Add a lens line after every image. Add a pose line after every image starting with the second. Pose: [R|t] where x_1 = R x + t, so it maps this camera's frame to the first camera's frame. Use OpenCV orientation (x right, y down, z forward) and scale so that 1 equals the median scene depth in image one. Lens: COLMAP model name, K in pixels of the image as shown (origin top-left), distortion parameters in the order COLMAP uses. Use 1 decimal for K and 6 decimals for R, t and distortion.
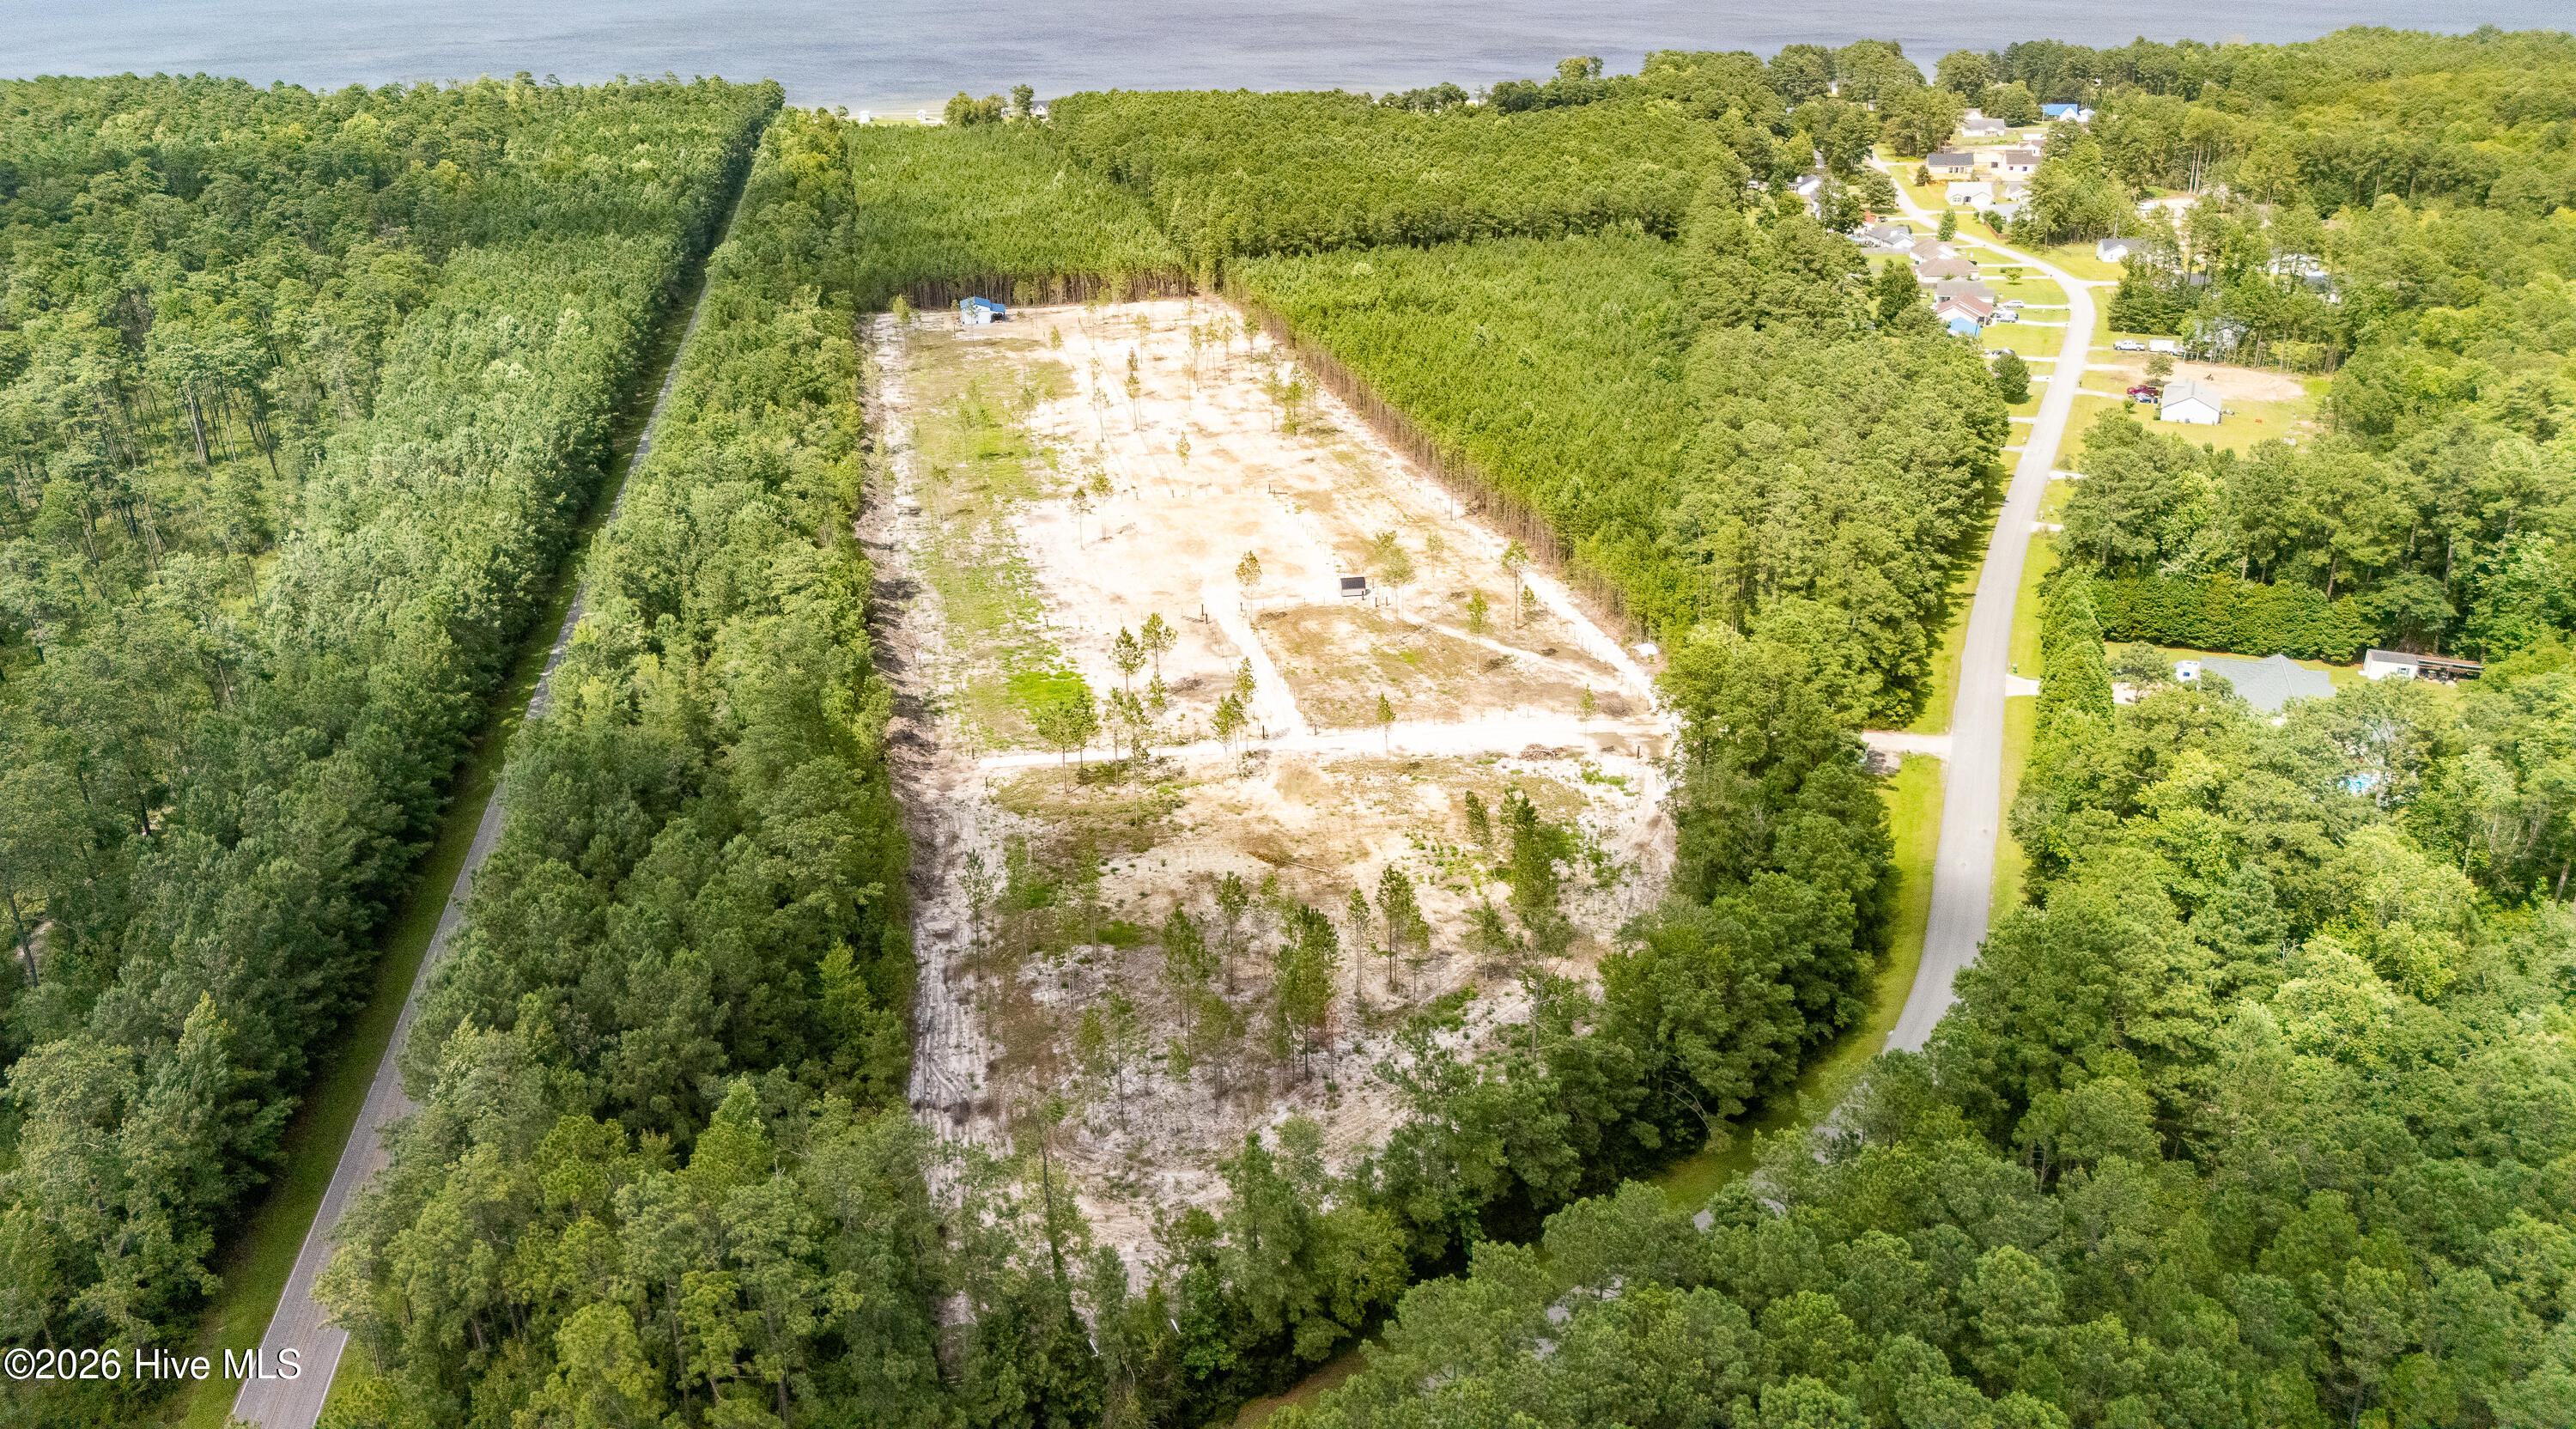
lens RADIAL K [[1949.2, 0, 1251.3], [0, 1949.2, 723.3], [0, 0, 1]] dist [0.068856, -0.069376]
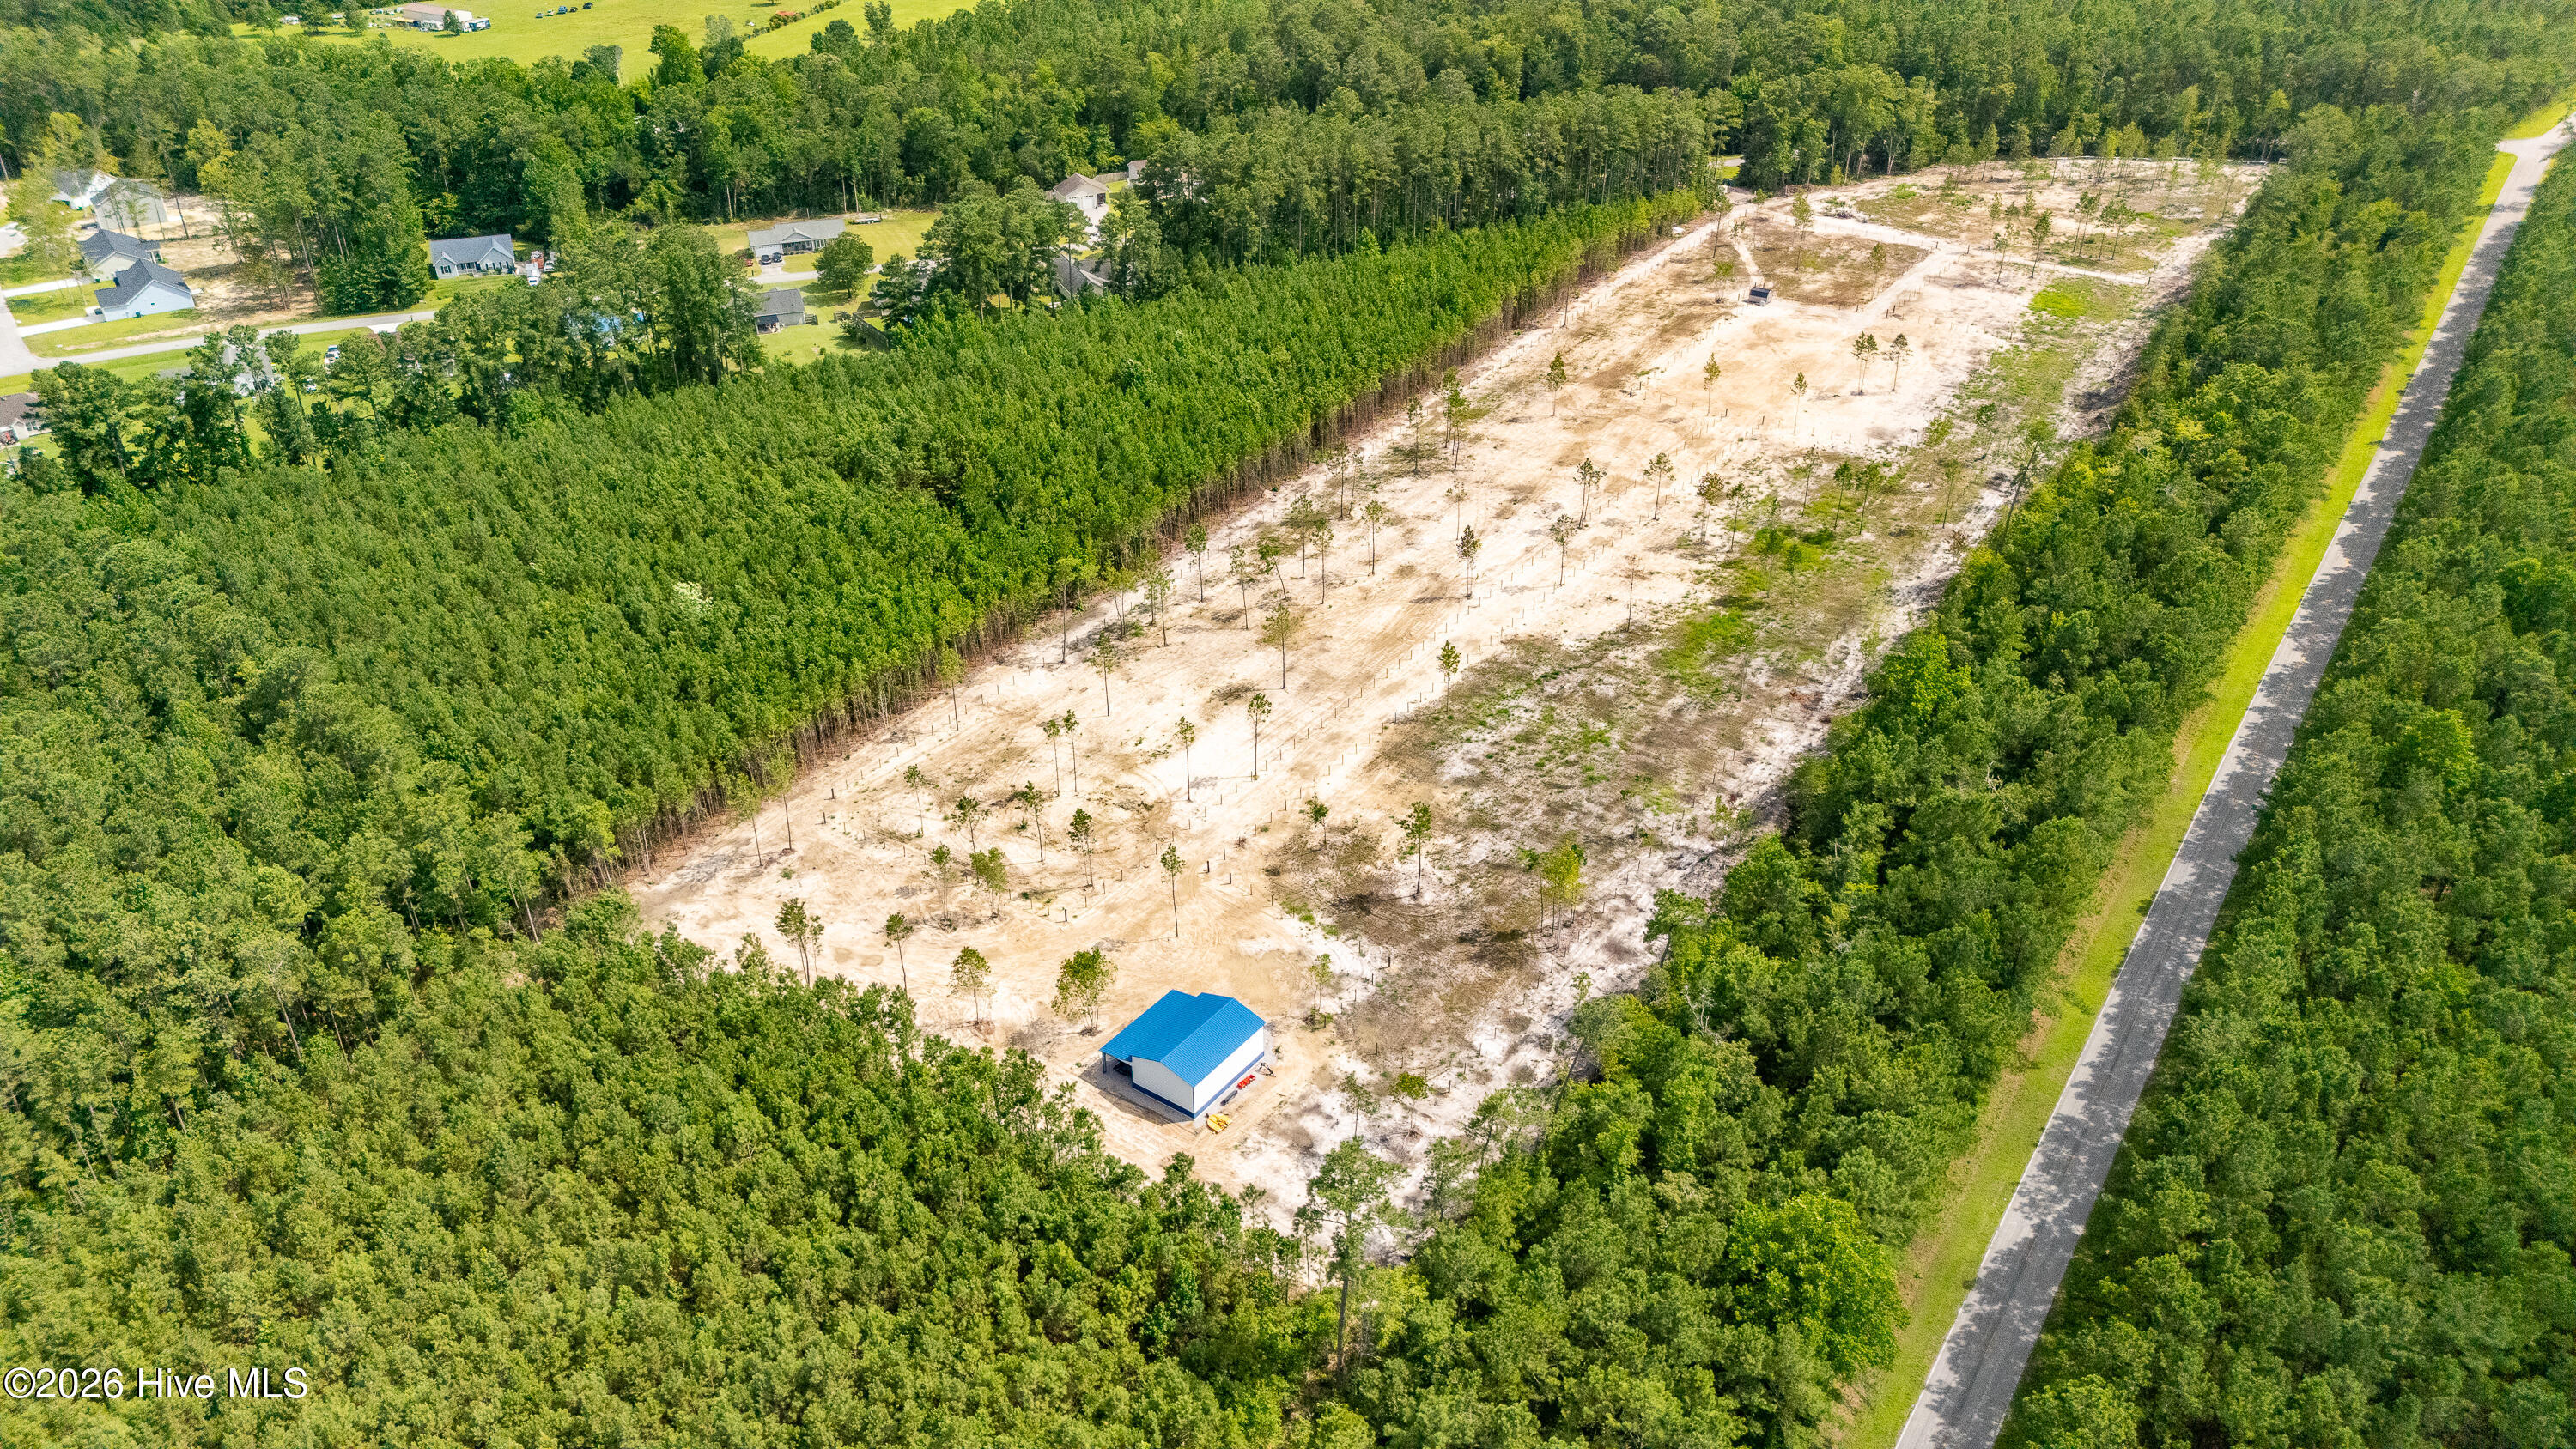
lens RADIAL K [[1894.3, 0, 1286.5], [0, 1894.3, 717.2], [0, 0, 1]] dist [0.068931, -0.066550]
pose [[-0.710340, -0.332813, 0.620203, -0.389469], [0.284843, 0.669845, 0.685692, -0.543811], [-0.643647, 0.663735, -0.381018, 1.213042]]
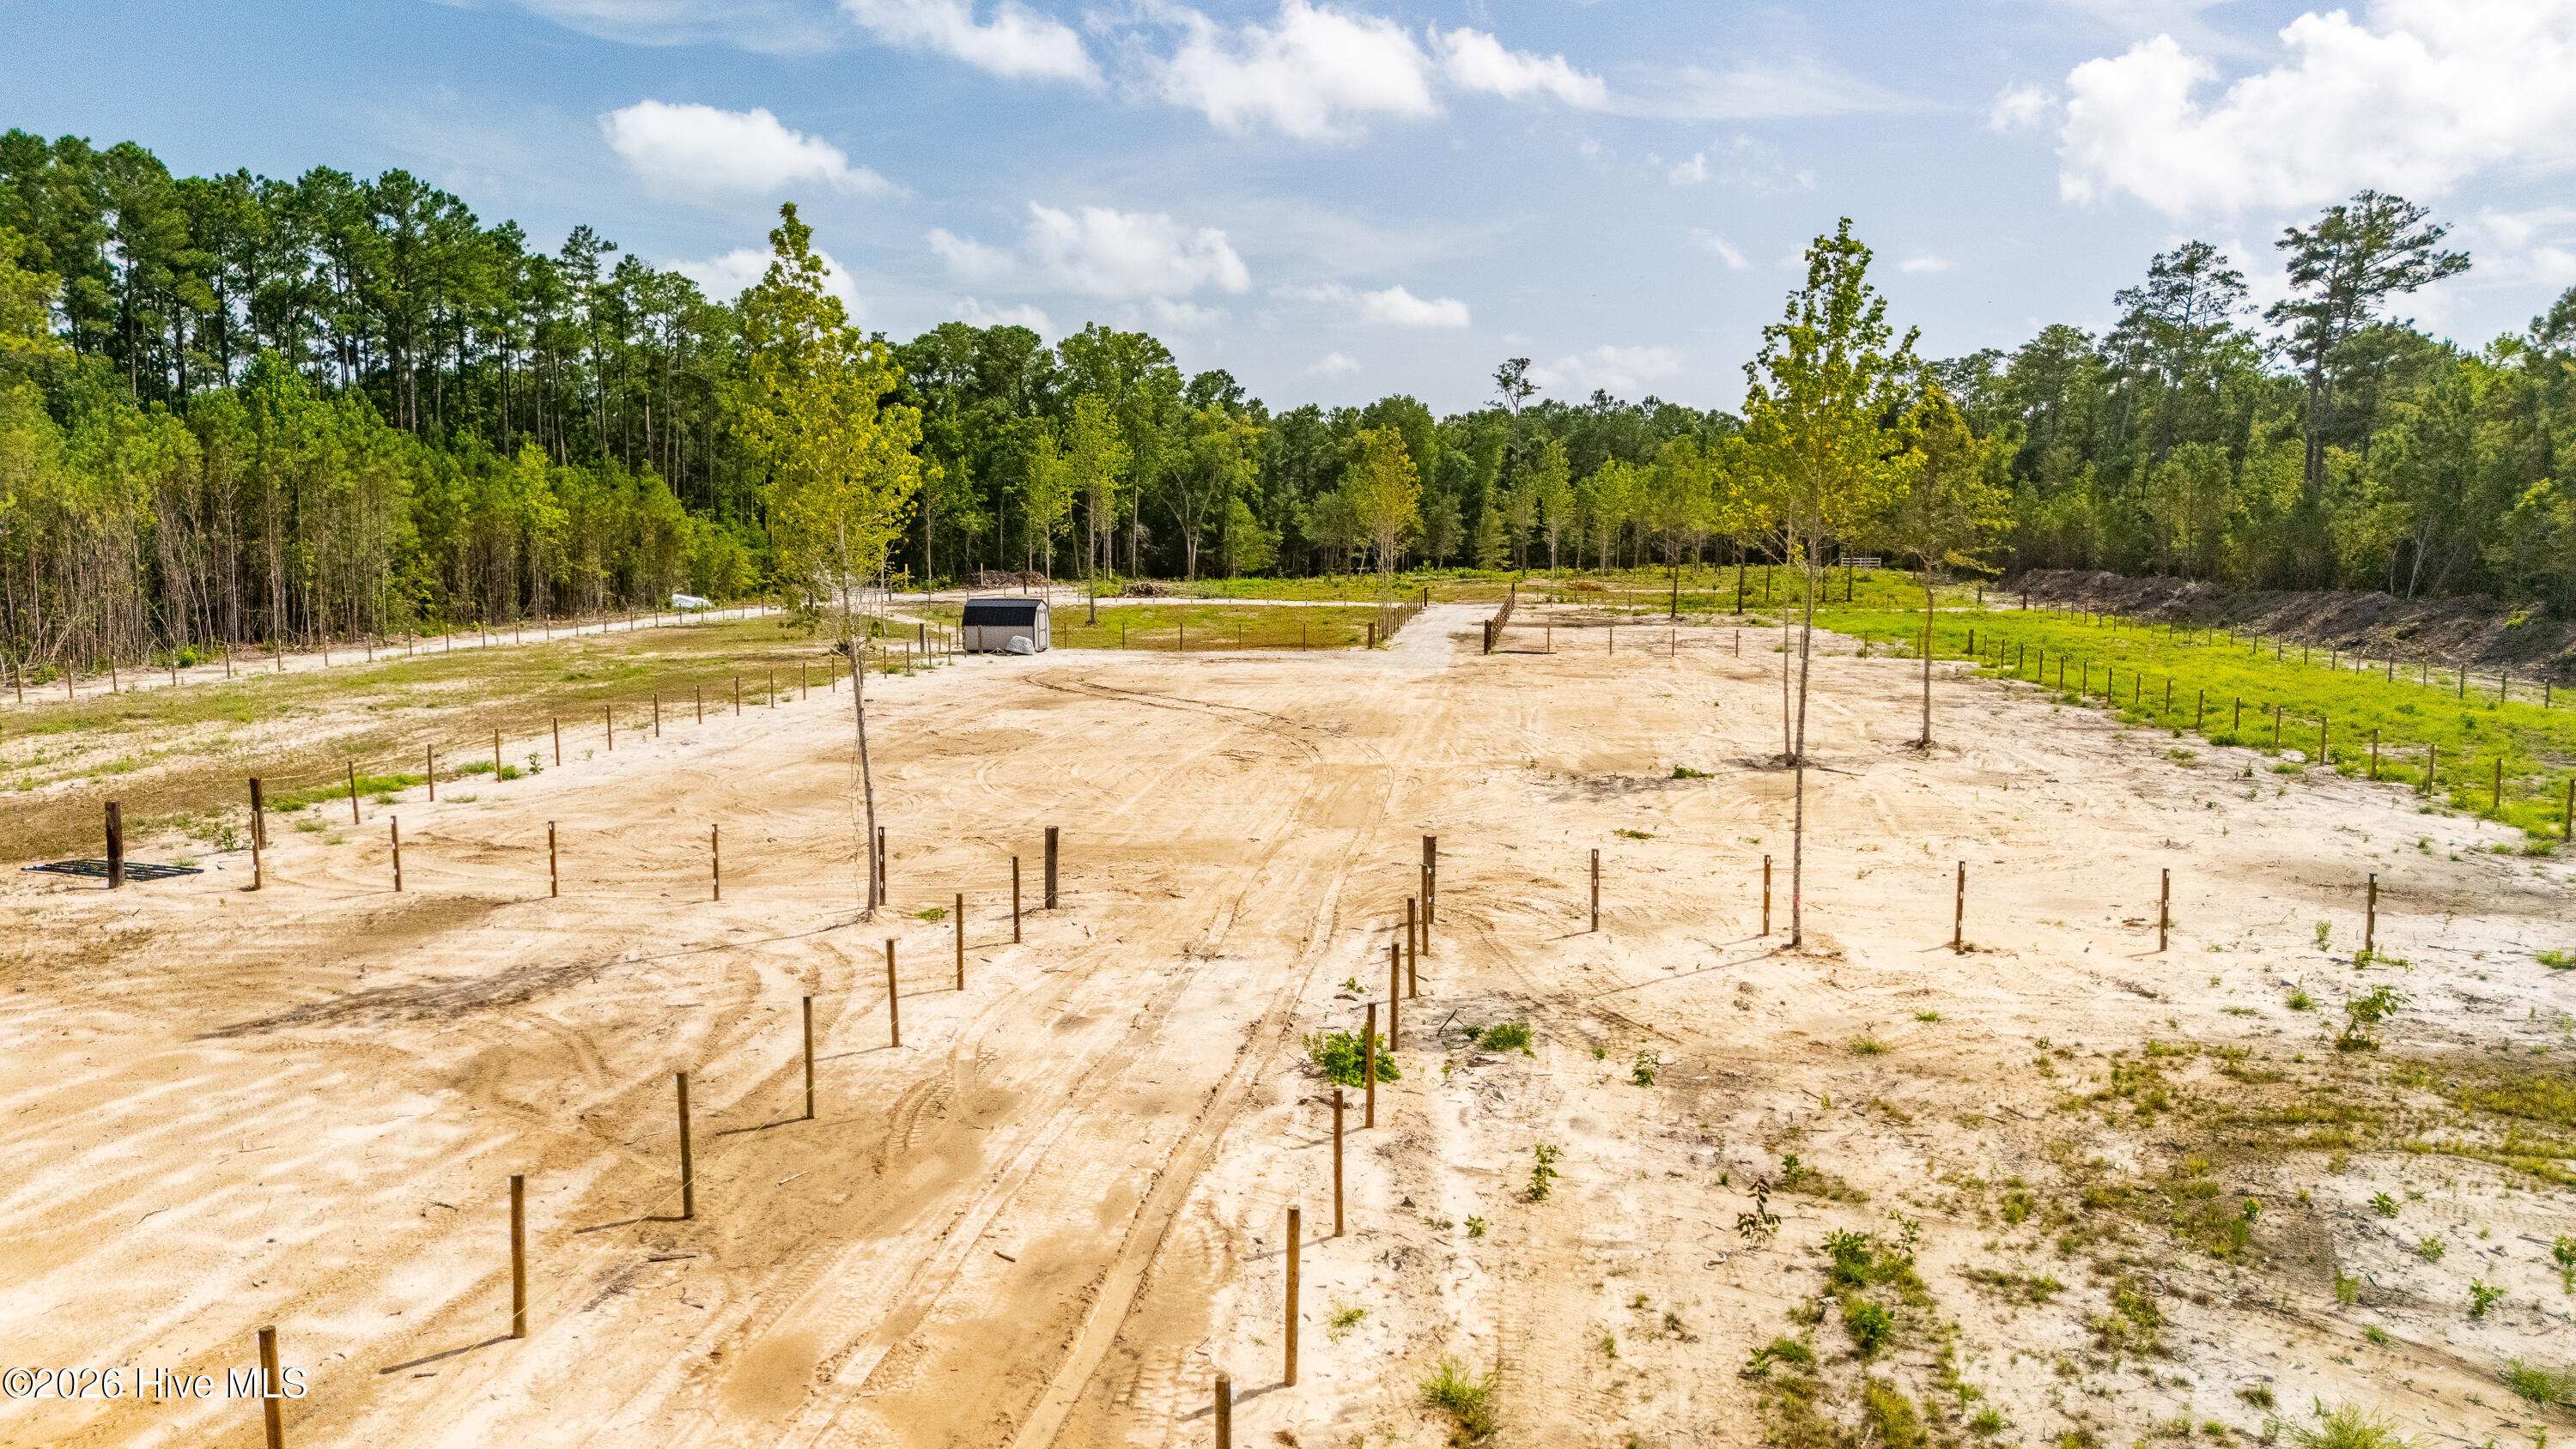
lens RADIAL K [[1894.3, 0, 1265.2], [0, 1894.3, 735.5], [0, 0, 1]] dist [0.068931, -0.066550]
pose [[-0.943863, -0.018070, 0.329842, -0.060628], [0.142210, 0.879013, 0.455097, -0.124769], [-0.298159, 0.476456, -0.827098, 0.817501]]
